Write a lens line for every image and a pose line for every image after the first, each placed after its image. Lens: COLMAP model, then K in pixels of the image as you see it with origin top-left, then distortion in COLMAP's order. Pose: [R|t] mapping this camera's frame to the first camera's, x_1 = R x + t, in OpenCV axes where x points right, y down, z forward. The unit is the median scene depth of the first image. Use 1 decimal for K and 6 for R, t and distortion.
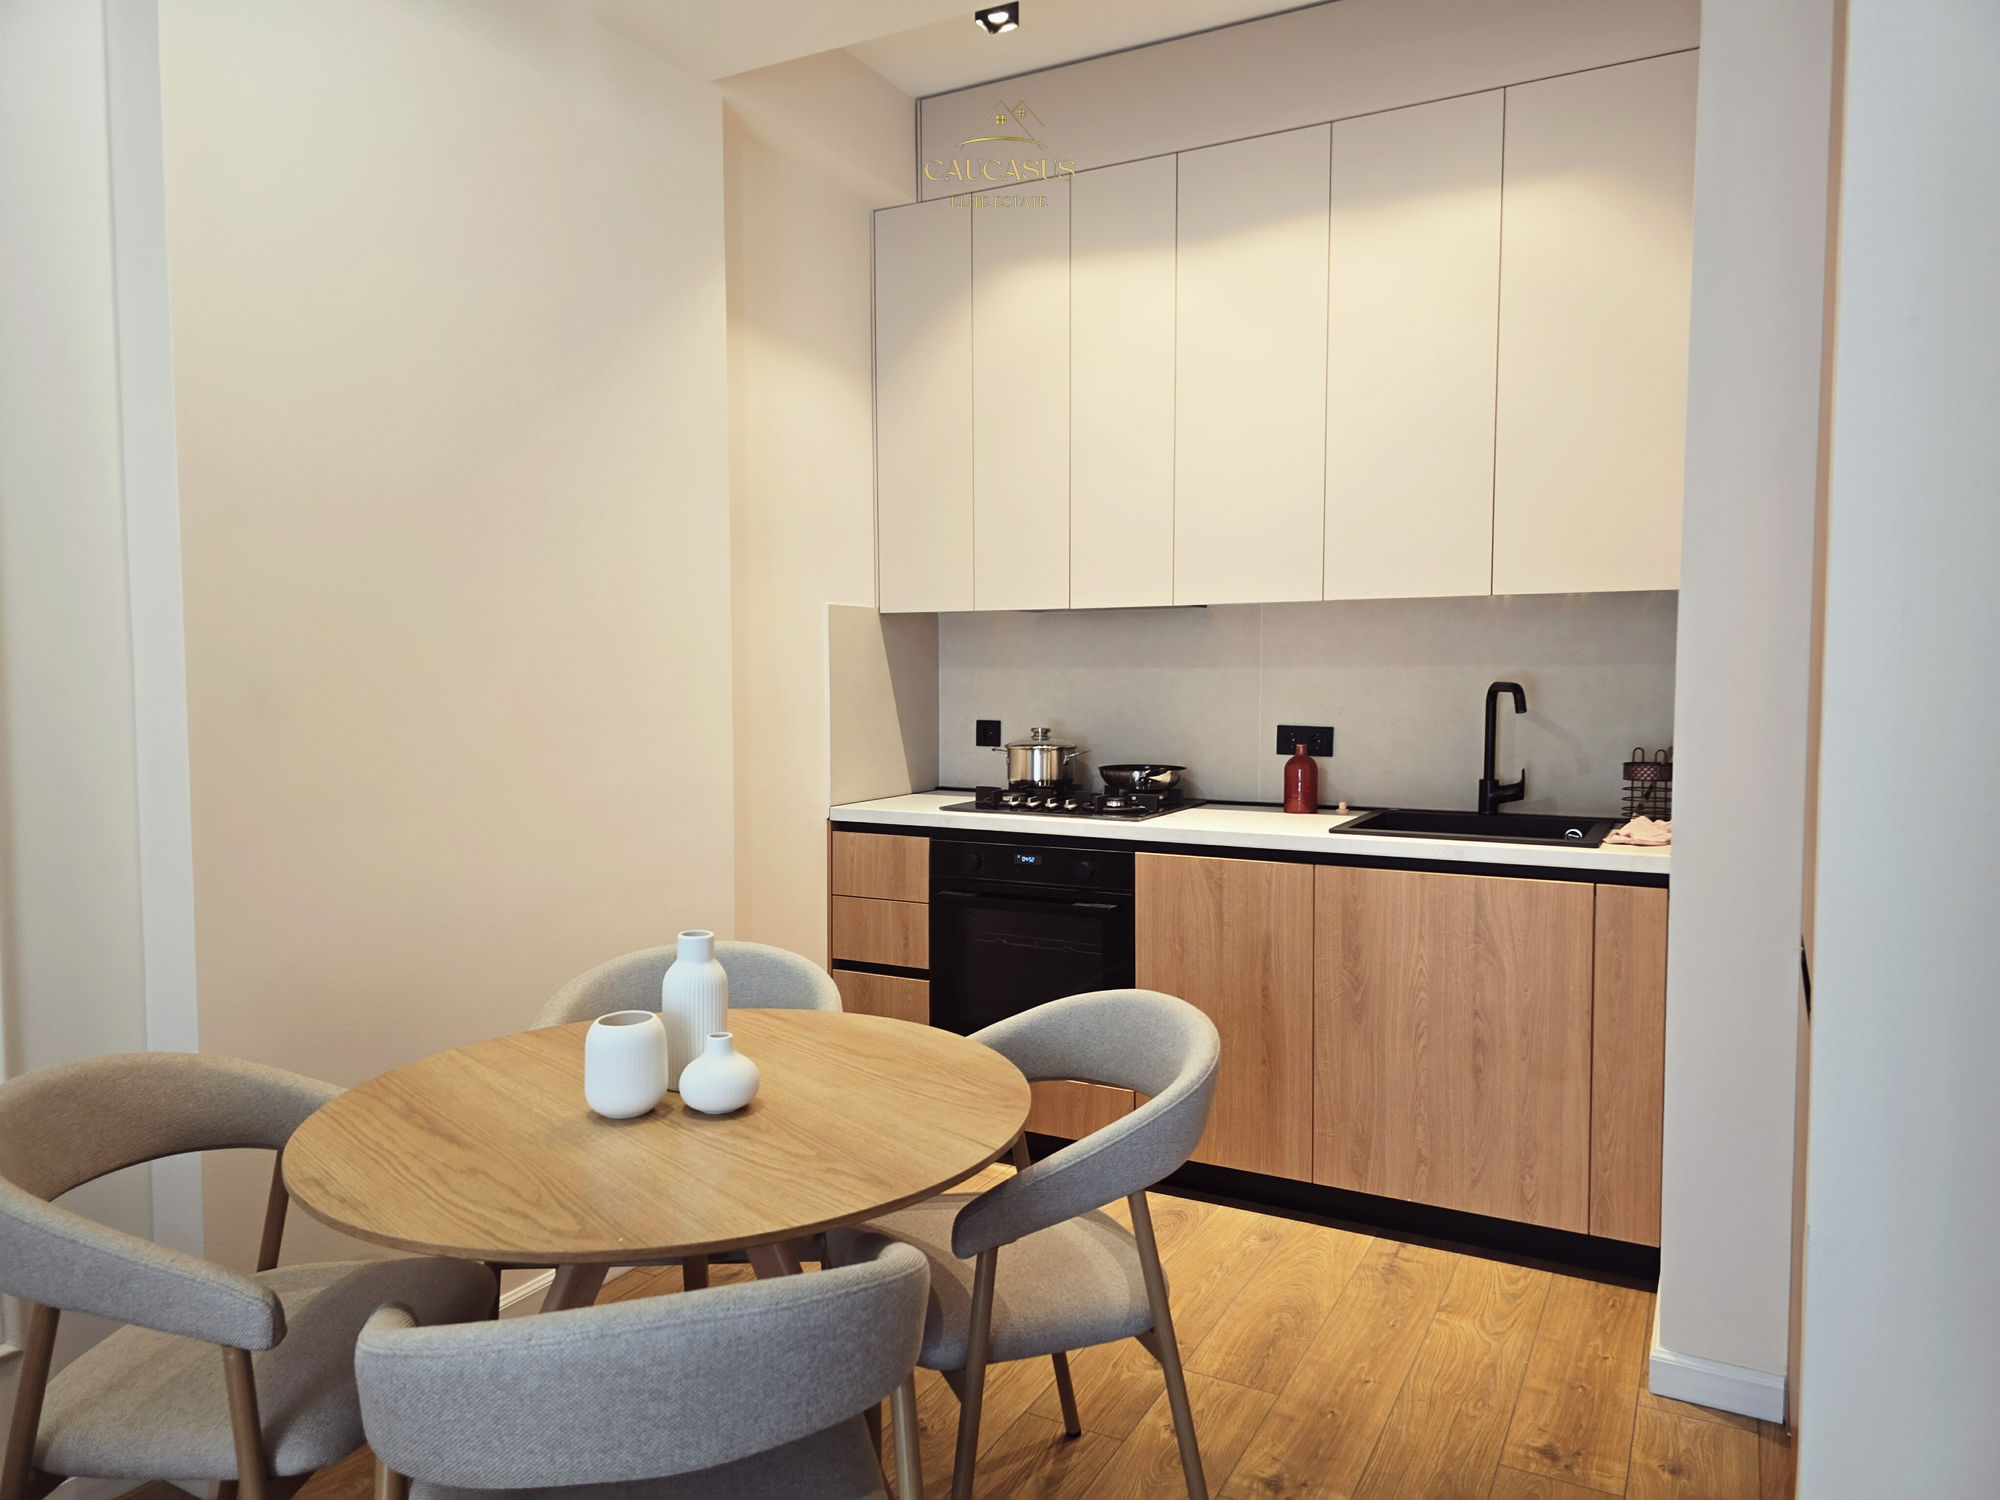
lens RADIAL K [[1315.2, 0, 998.8], [0, 1315.2, 740.9], [0, 0, 1]] dist [0.075982, -0.078947]
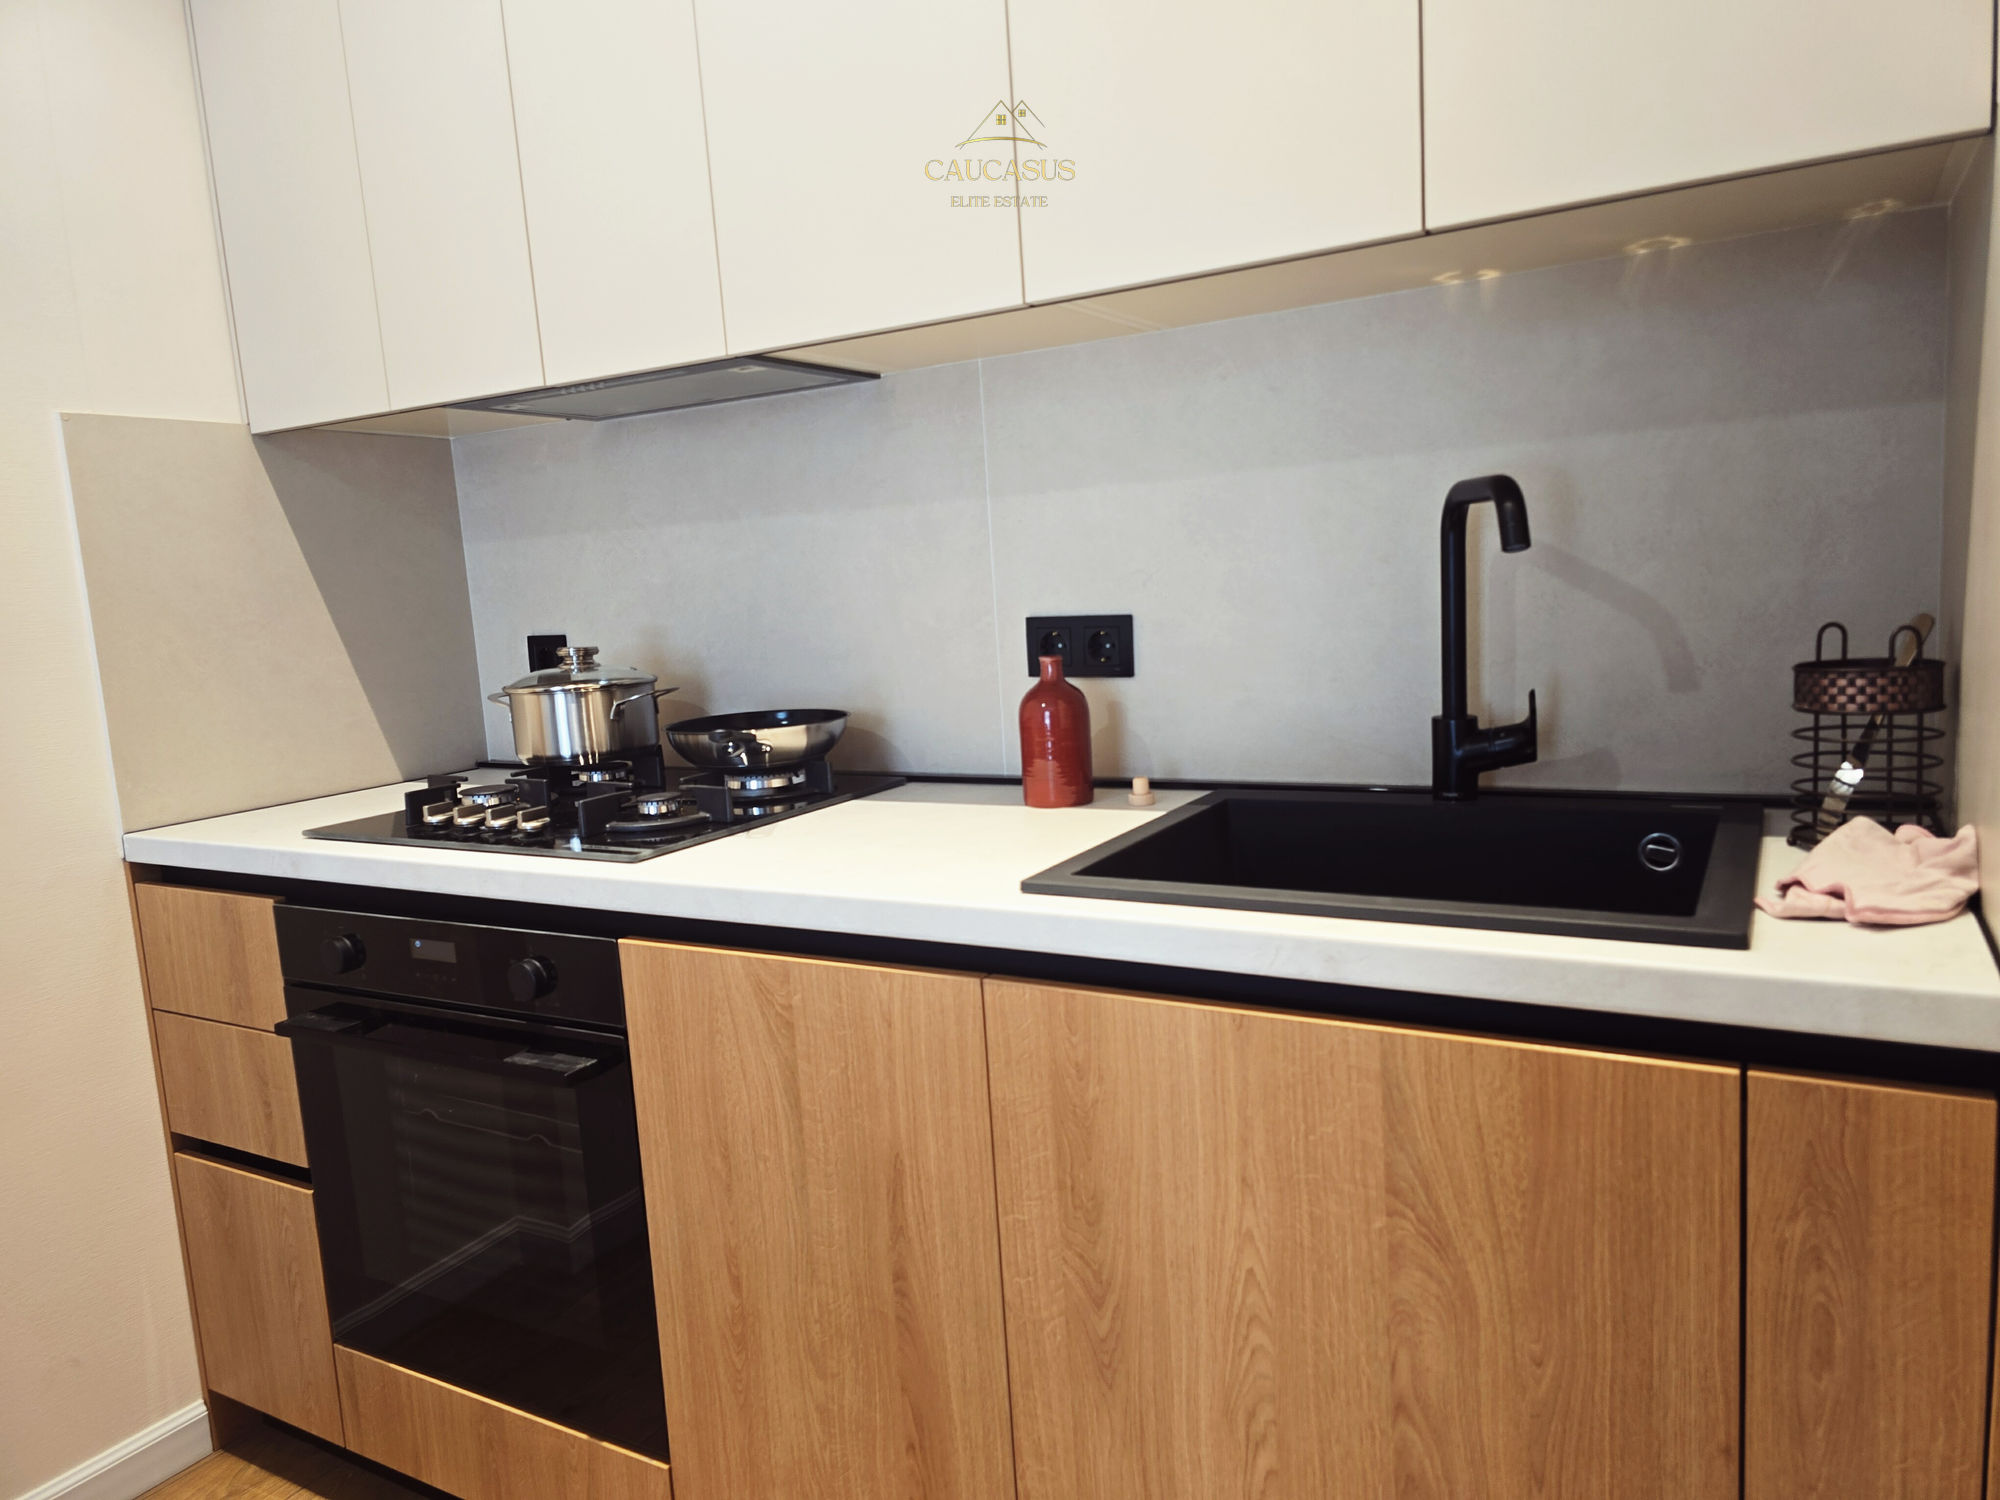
lens RADIAL K [[1333.1, 0, 1000.0], [0, 1333.1, 750.0], [0, 0, 1]] dist [0.085249, -0.065760]
pose [[0.997892, -0.055202, -0.034124, 0.251392], [0.057813, 0.995038, 0.080973, -0.004079], [0.029485, -0.082775, 0.996132, 0.595334]]
